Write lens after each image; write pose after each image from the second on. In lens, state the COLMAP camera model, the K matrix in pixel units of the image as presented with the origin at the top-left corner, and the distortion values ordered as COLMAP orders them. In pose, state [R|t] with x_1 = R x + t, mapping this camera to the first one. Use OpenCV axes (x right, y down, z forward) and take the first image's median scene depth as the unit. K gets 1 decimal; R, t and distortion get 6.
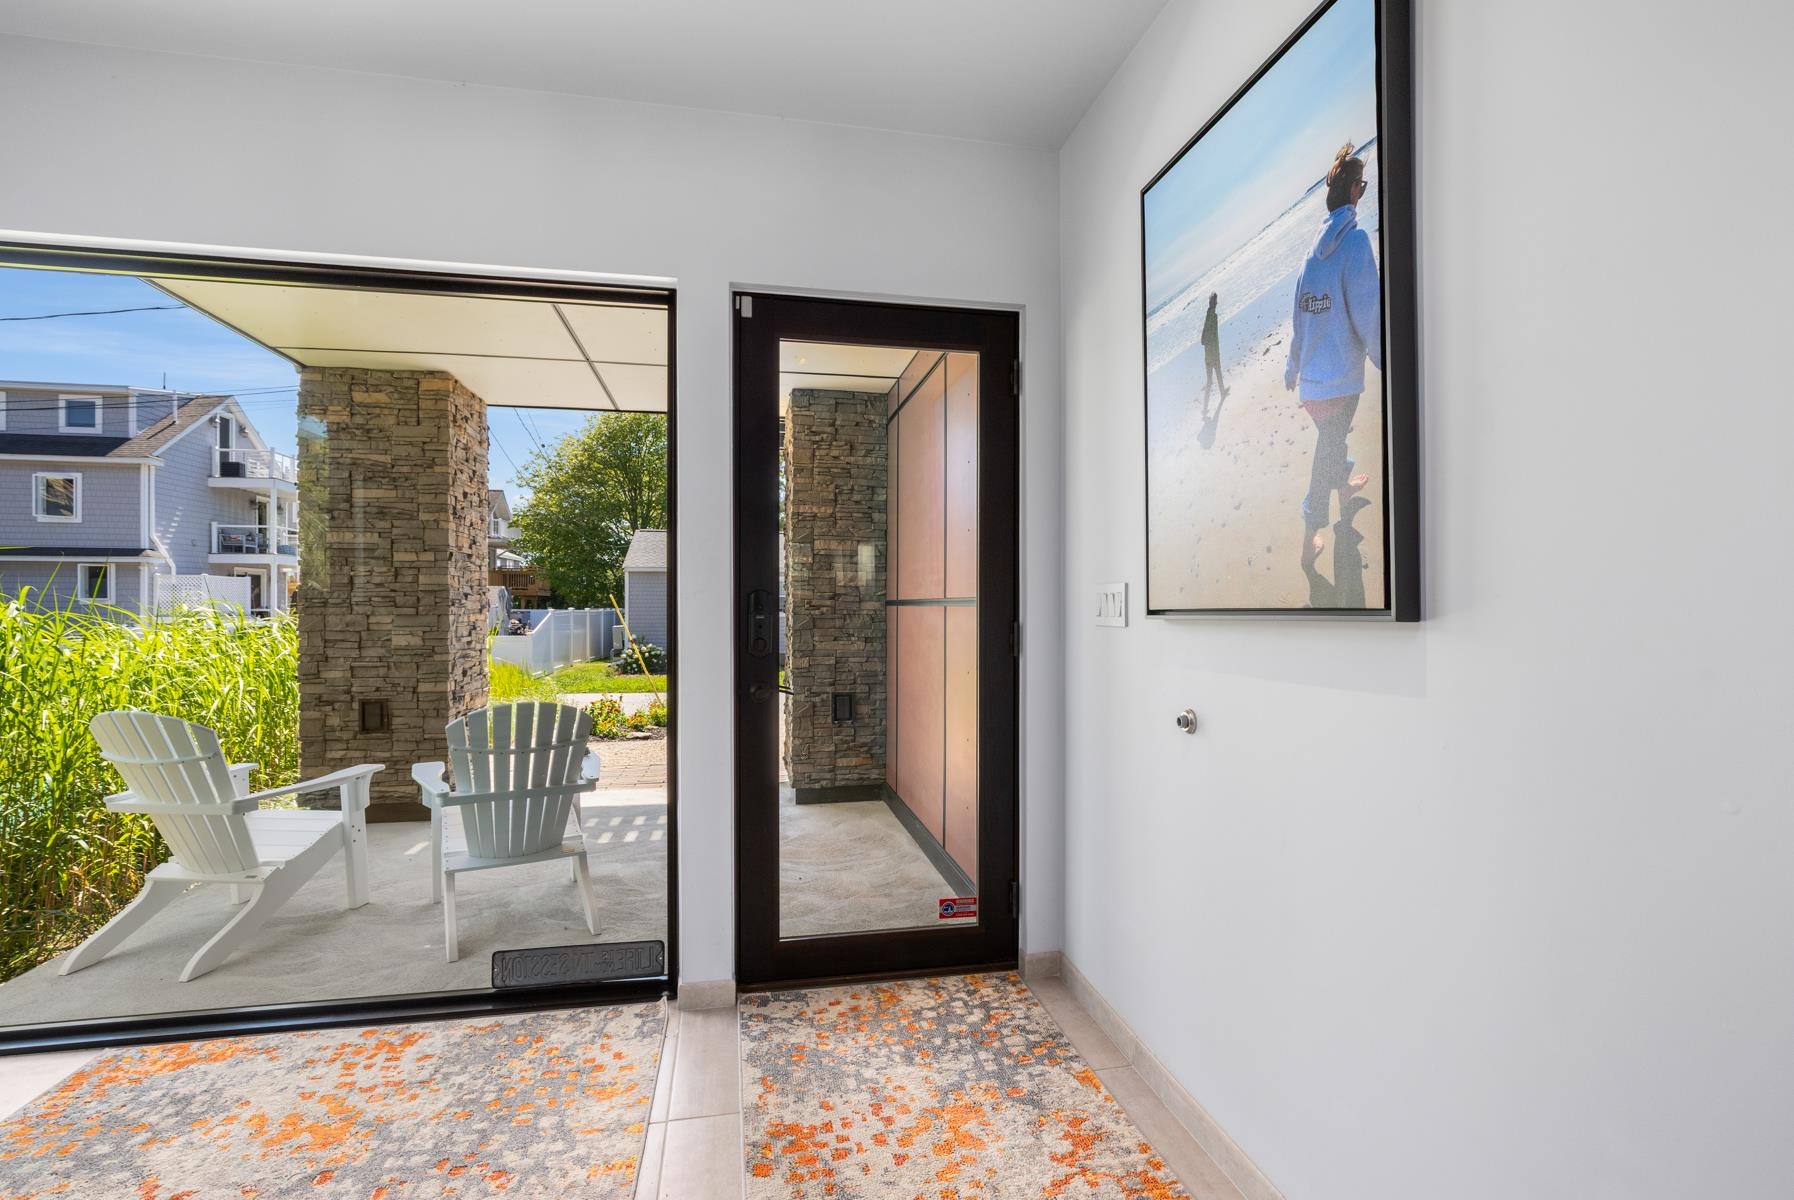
lens RADIAL K [[826.2, 0, 888.2], [0, 826.2, 604.7], [0, 0, 1]] dist [-0.007149, 0.000539]
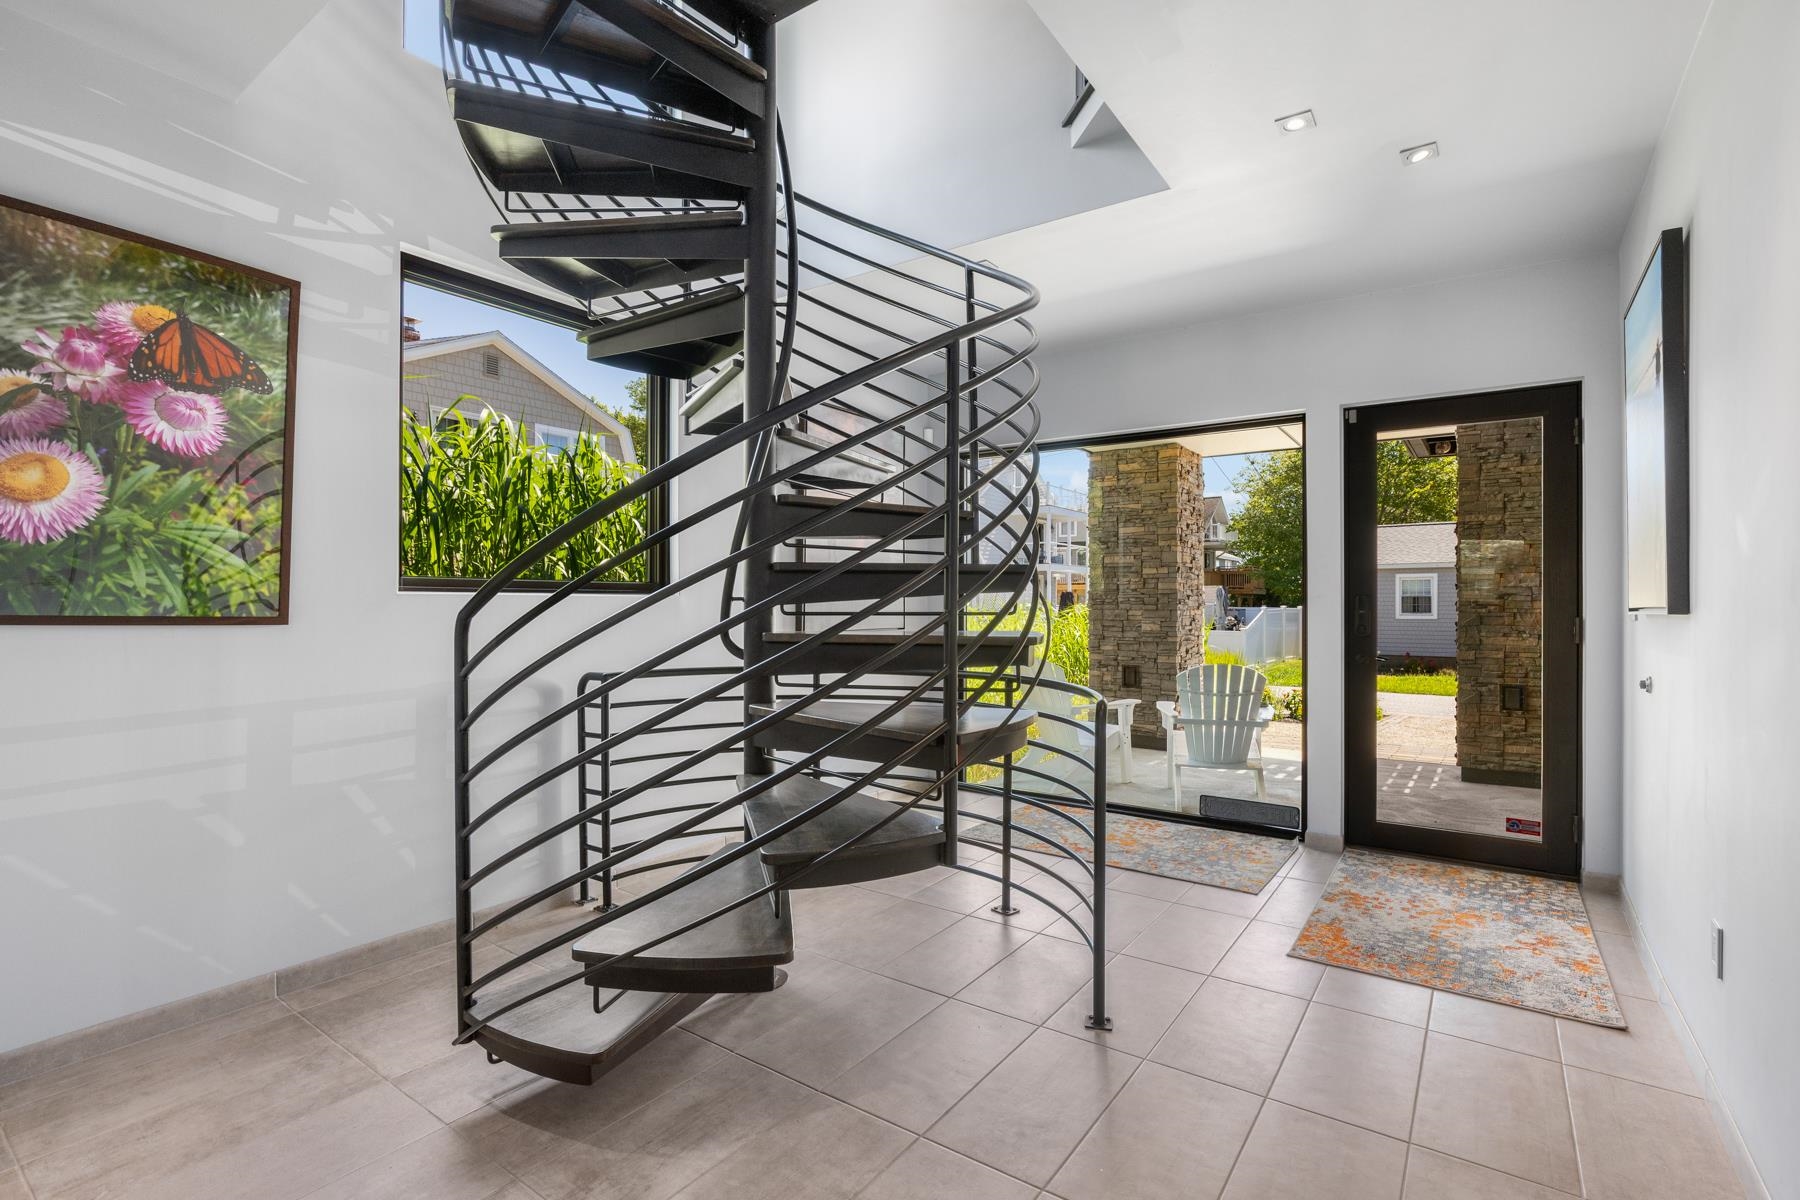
lens RADIAL K [[829.0, 0, 893.4], [0, 829.0, 603.5], [0, 0, 1]] dist [-0.007149, 0.000539]
pose [[0.685455, 0.001719, -0.728113, 0.182594], [-0.000972, 0.999998, 0.001446, -0.001160], [0.728115, -0.000283, 0.685455, -0.355412]]
